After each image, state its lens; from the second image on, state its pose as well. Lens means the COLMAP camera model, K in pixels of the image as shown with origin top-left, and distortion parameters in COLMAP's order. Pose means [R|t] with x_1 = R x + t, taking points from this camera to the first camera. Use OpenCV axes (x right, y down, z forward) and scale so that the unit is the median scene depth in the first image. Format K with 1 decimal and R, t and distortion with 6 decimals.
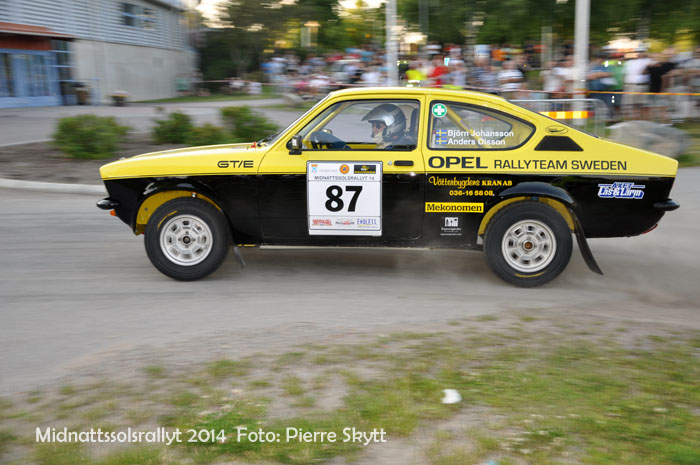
lens RADIAL K [[766.3, 0, 350.0], [0, 766.3, 232.5], [0, 0, 1]] dist [-0.009416, 0.234108]
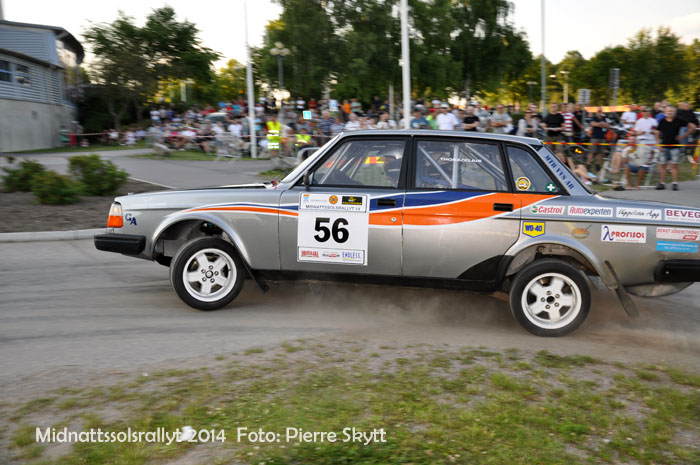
lens RADIAL K [[687.6, 0, 350.0], [0, 687.6, 232.5], [0, 0, 1]] dist [-0.079093, 0.238247]
pose [[0.984805, -0.028768, 0.171265, 0.160233], [0.037186, 0.998242, -0.046147, -0.002635], [-0.169636, 0.051815, 0.984144, 0.045152]]
